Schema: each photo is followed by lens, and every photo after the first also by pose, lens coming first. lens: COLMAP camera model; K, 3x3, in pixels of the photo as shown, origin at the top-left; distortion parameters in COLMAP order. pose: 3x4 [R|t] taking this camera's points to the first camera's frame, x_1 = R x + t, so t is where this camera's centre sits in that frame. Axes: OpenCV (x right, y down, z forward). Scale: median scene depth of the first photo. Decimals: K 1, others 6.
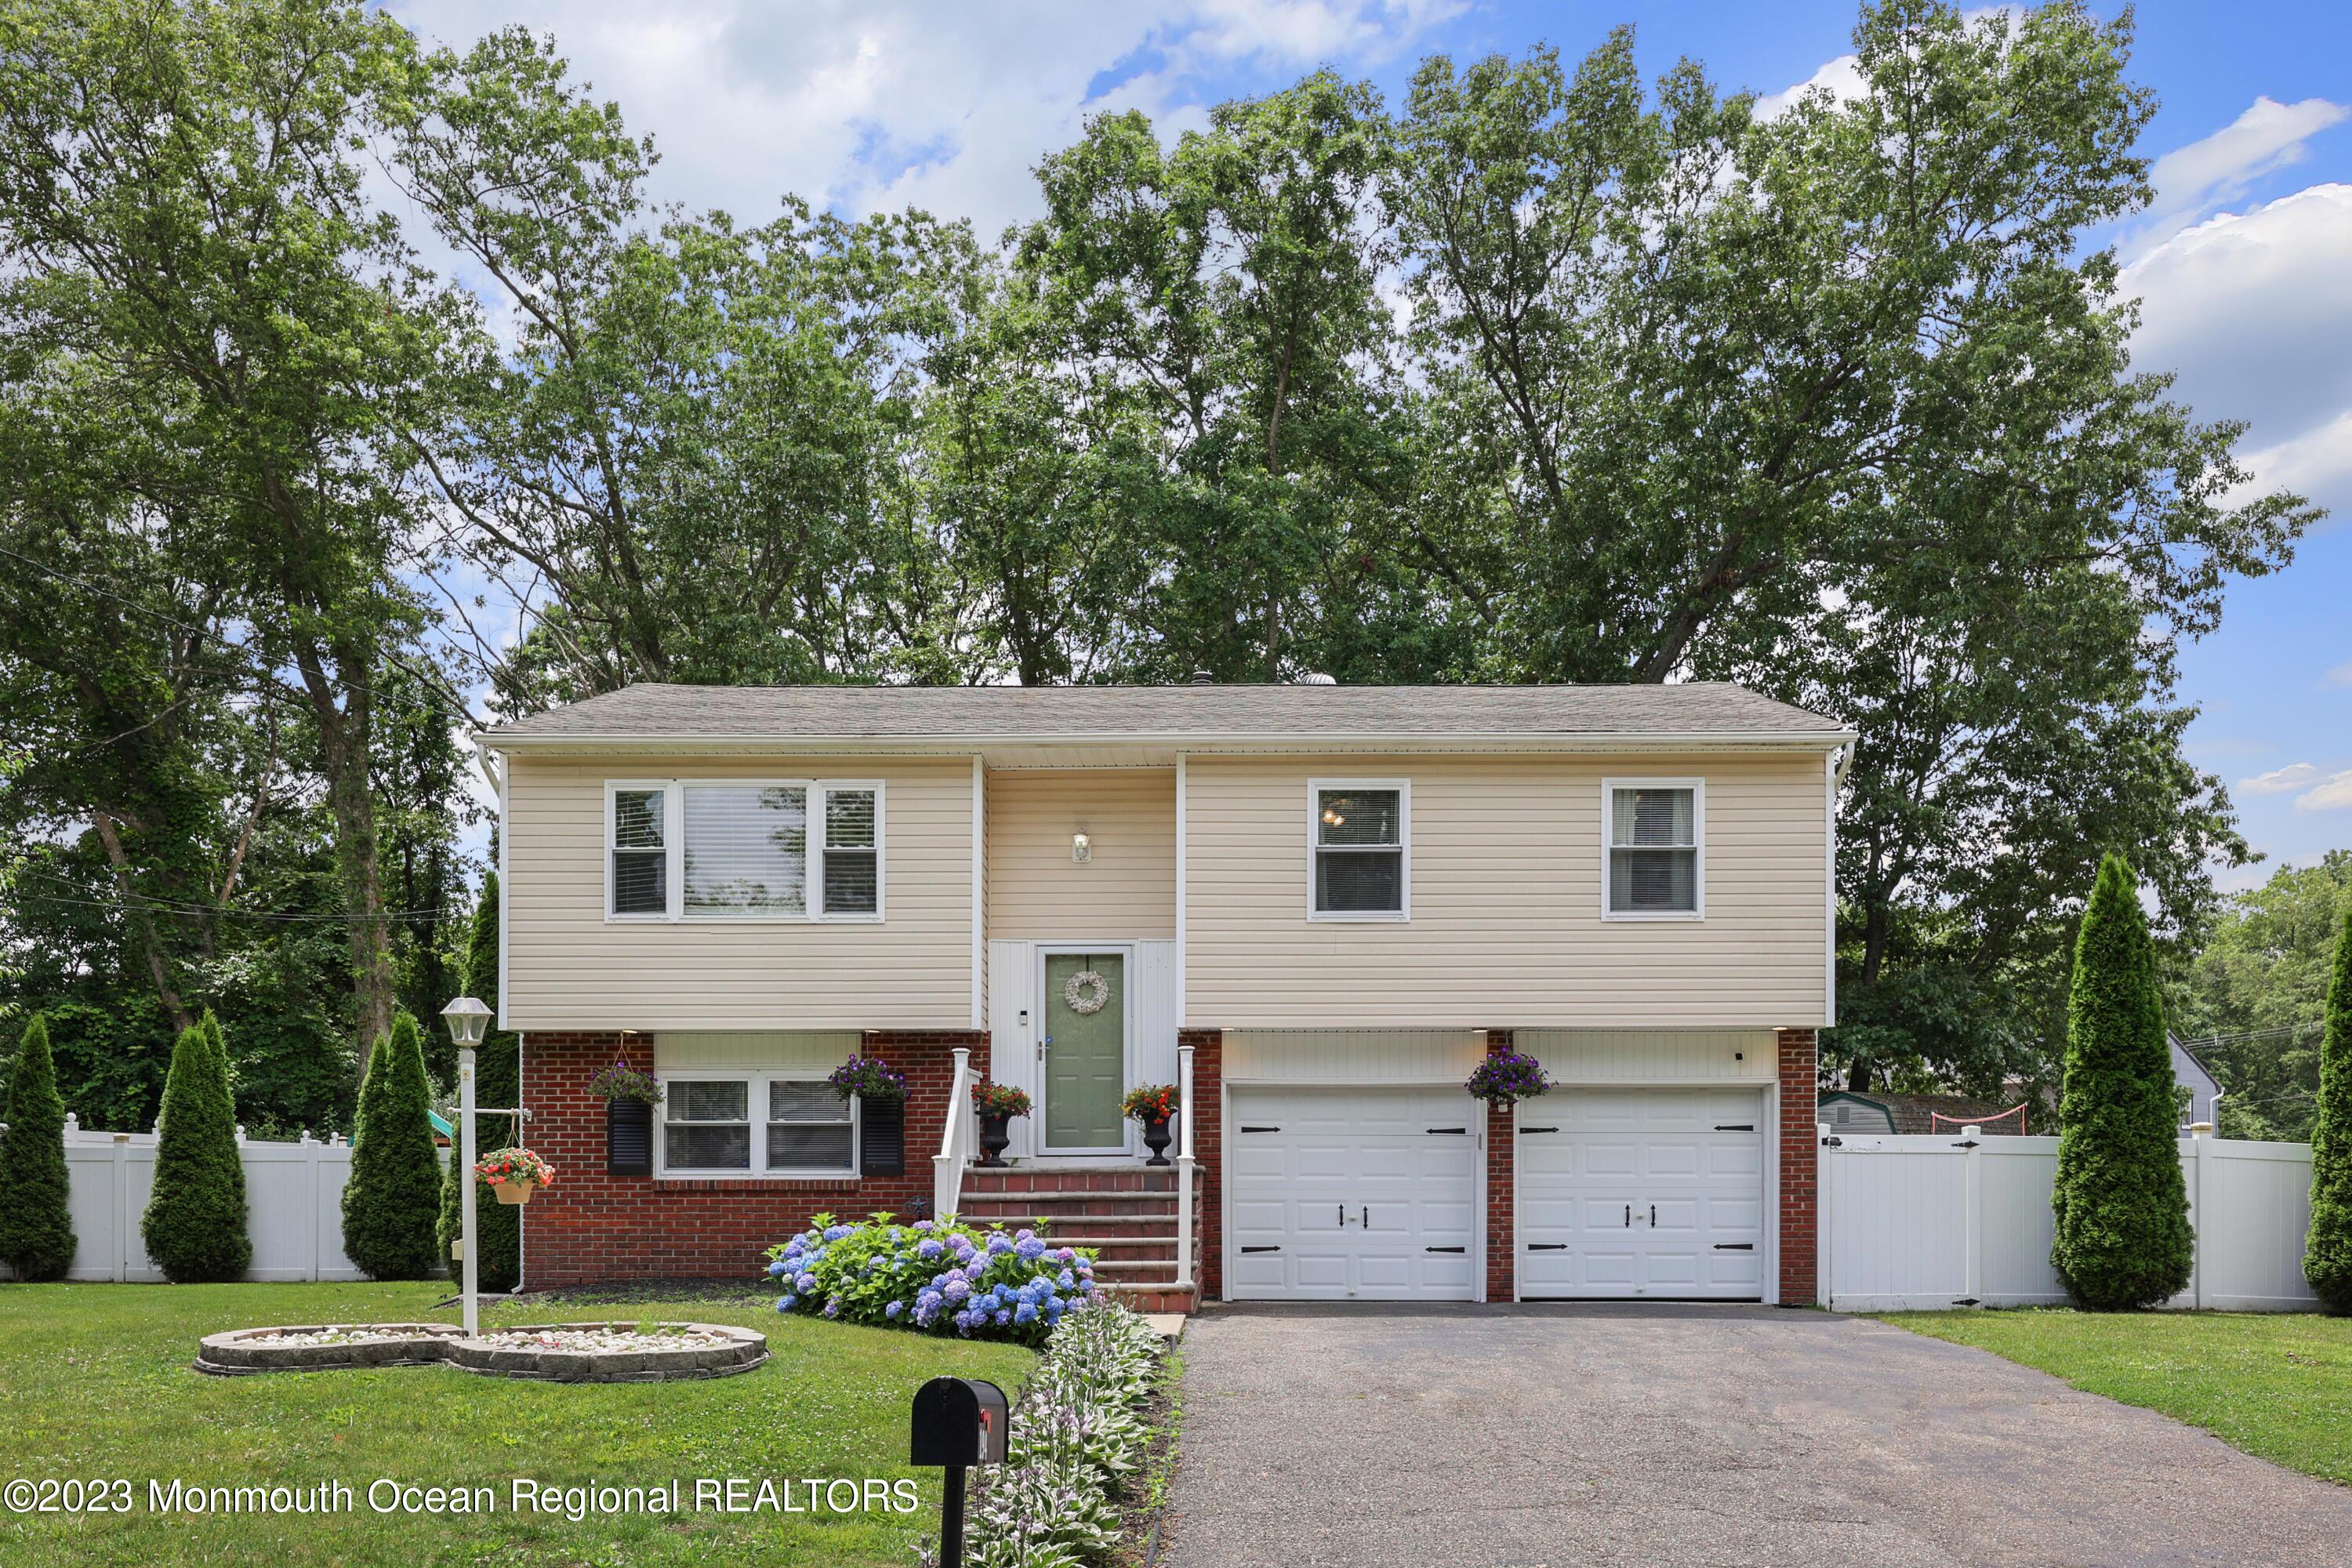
lens RADIAL K [[2775.2, 0, 1137.6], [0, 2775.2, 841.1], [0, 0, 1]] dist [-0.003344, -0.031495]
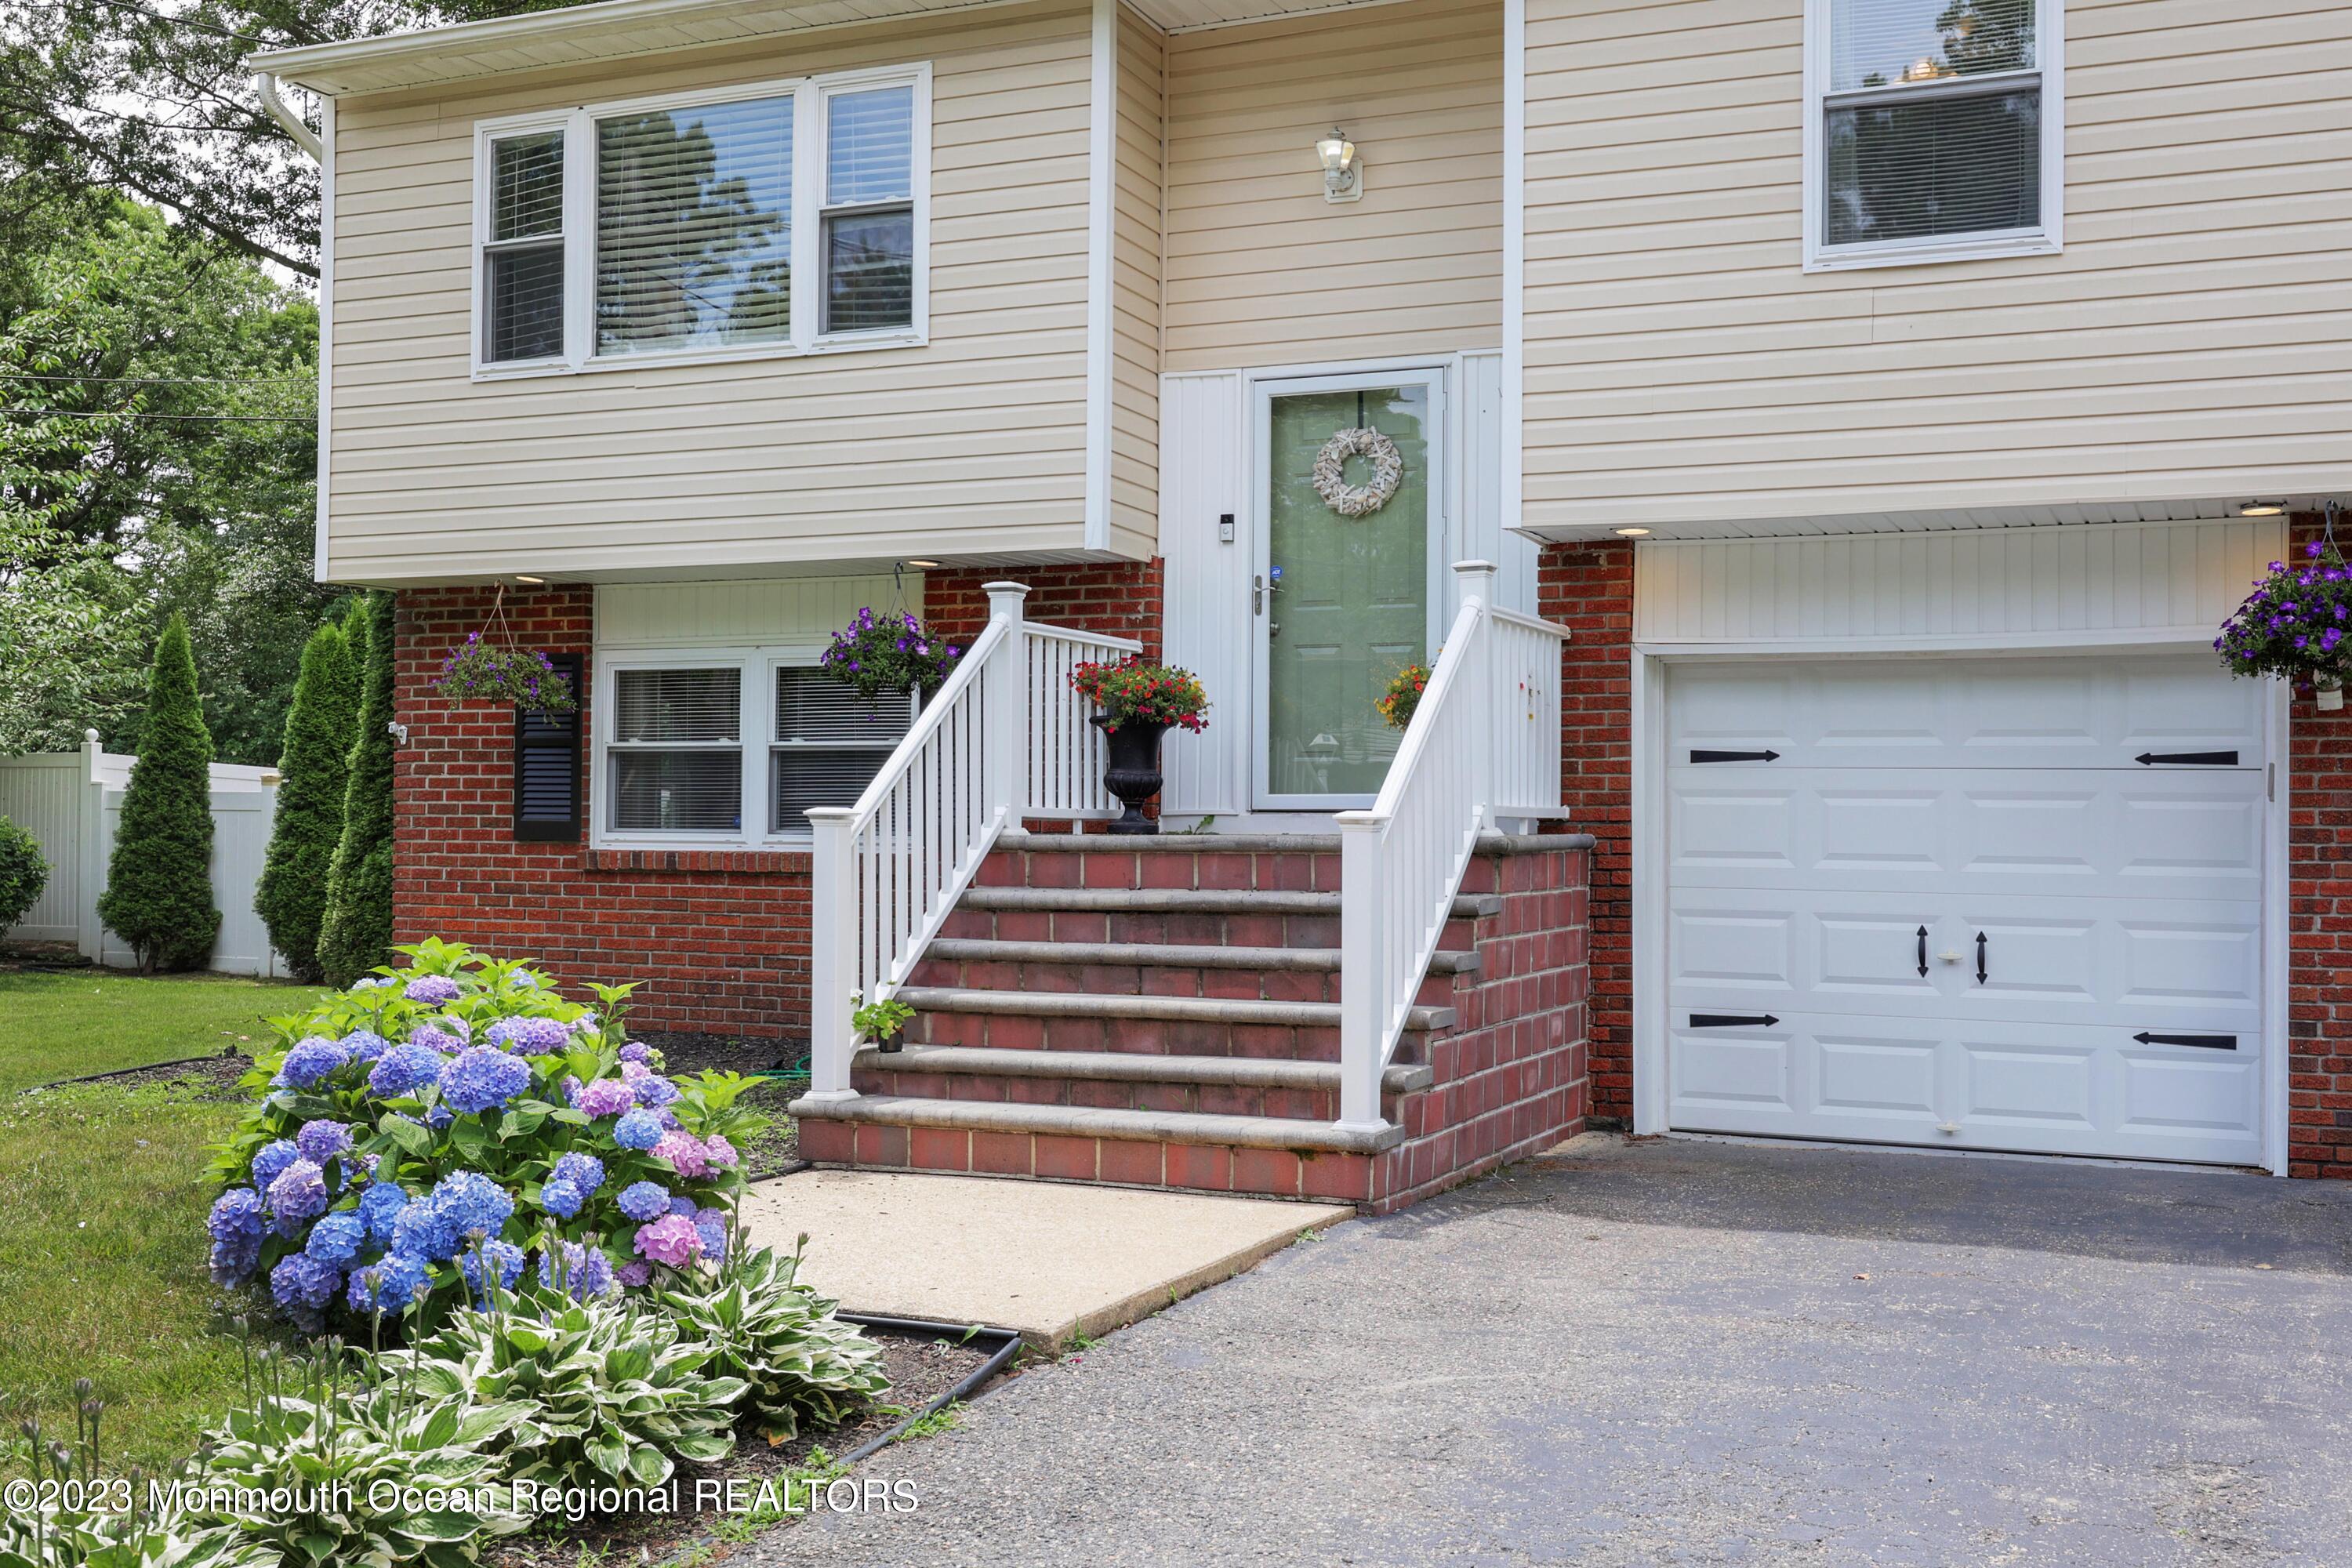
lens RADIAL K [[2680.4, 0, 894.6], [0, 2680.4, 653.1], [0, 0, 1]] dist [-0.010333, -0.002981]
pose [[0.901165, -0.018522, -0.433079, 0.111472], [0.041641, 0.998165, 0.043958, 0.063402], [0.431470, -0.057647, 0.900283, 0.558969]]
